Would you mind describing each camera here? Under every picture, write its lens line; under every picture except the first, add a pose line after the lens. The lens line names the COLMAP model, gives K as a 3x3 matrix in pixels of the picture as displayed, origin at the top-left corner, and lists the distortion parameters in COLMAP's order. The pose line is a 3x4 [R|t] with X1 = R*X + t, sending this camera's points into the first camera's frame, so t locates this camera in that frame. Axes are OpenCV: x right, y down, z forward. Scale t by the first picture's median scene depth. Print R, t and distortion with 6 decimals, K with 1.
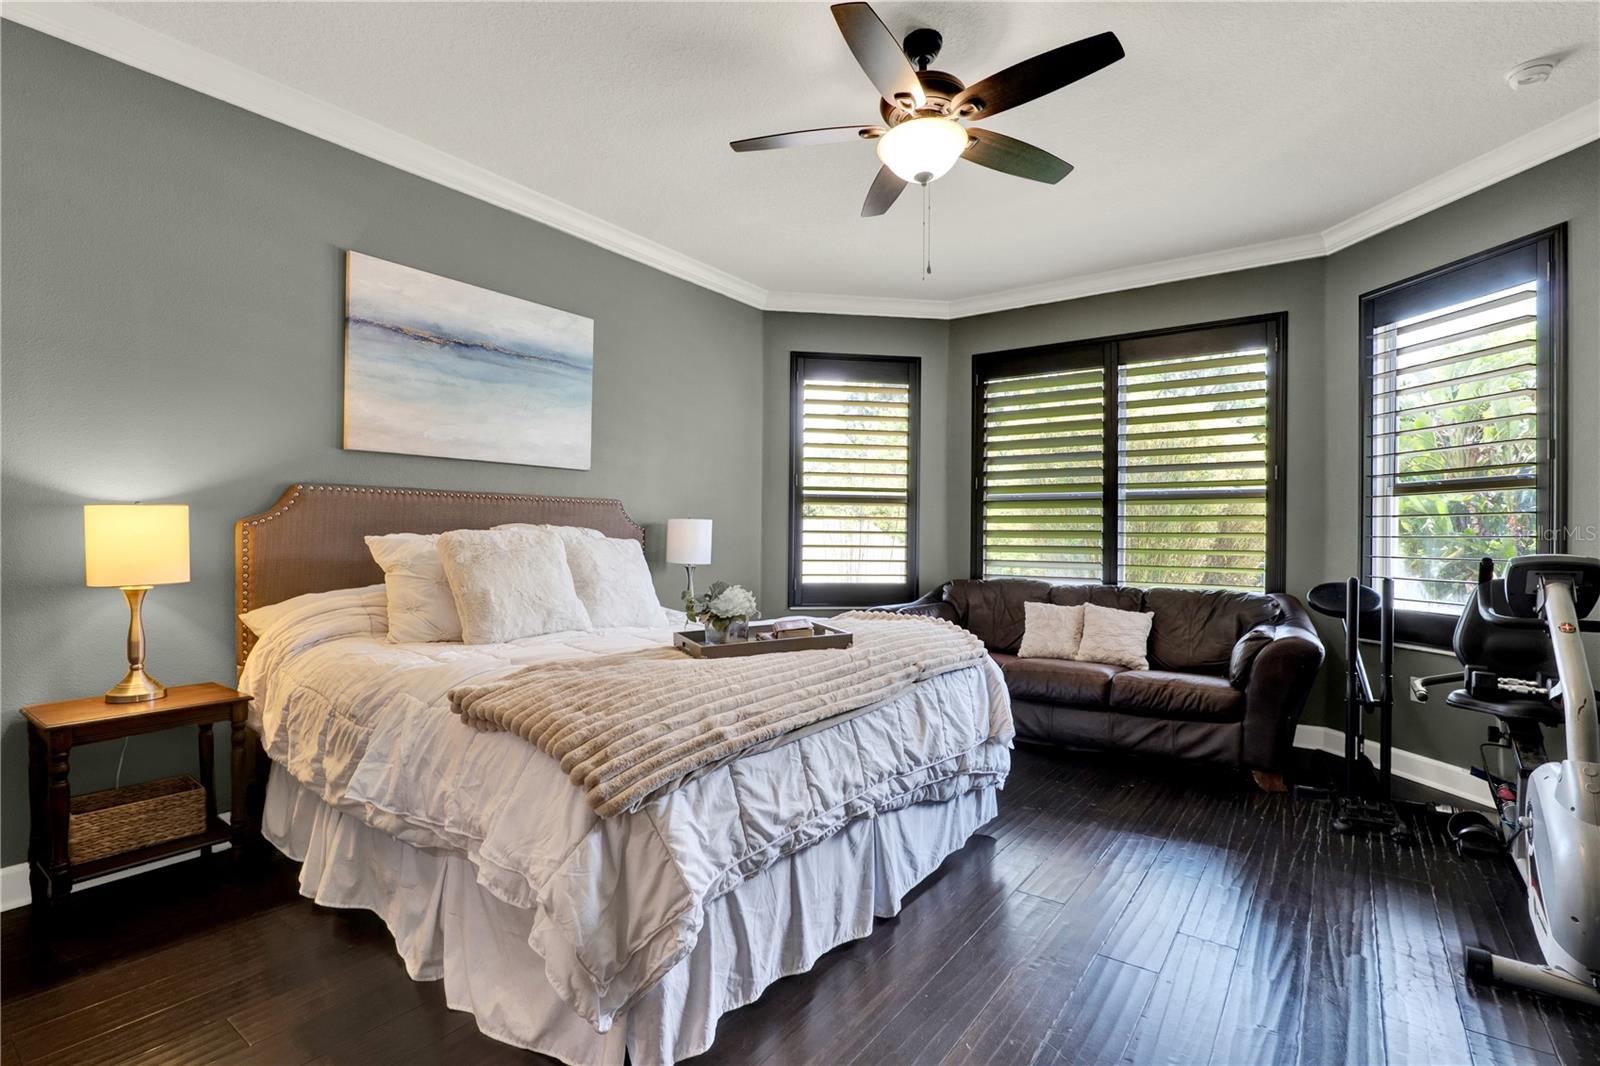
lens RADIAL K [[728.5, 0, 798.7], [0, 728.5, 533.0], [0, 0, 1]] dist [-0.019767, 0.005258]
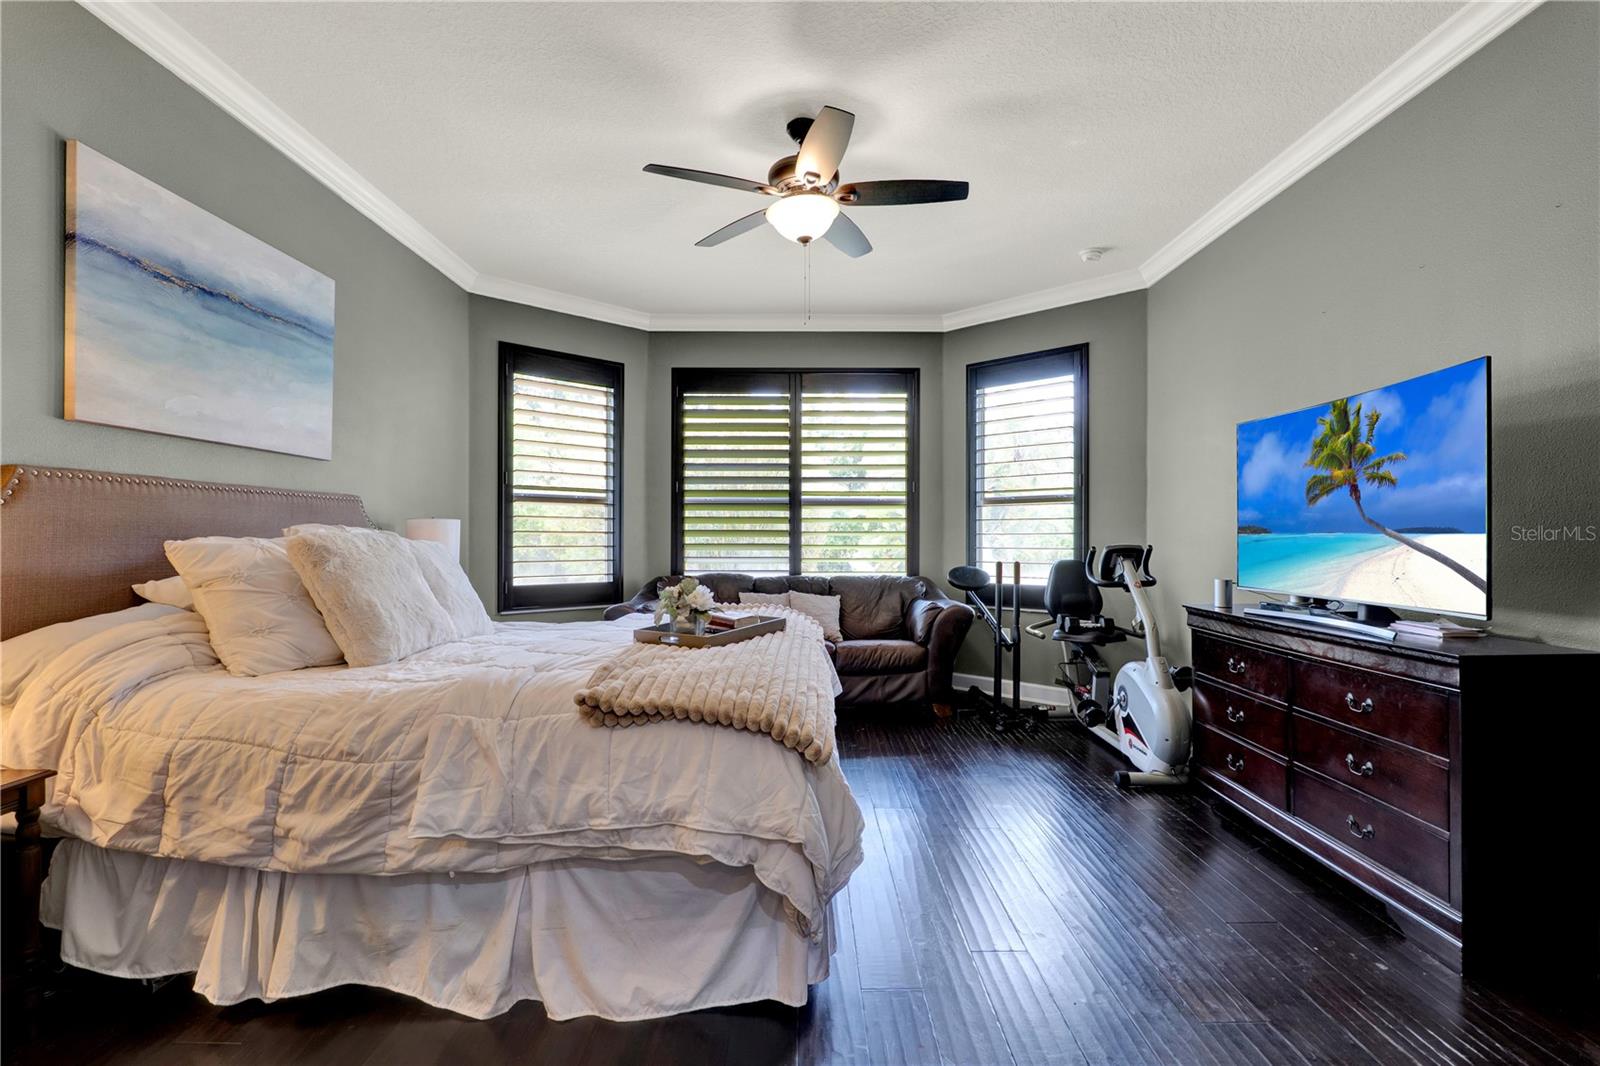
lens RADIAL K [[728.5, 0, 807.3], [0, 728.5, 535.8], [0, 0, 1]] dist [-0.019767, 0.005258]
pose [[0.817214, -0.007168, 0.576290, -0.329074], [0.004334, 0.999971, 0.006293, -0.001781], [-0.576319, -0.002645, 0.817221, 0.003312]]
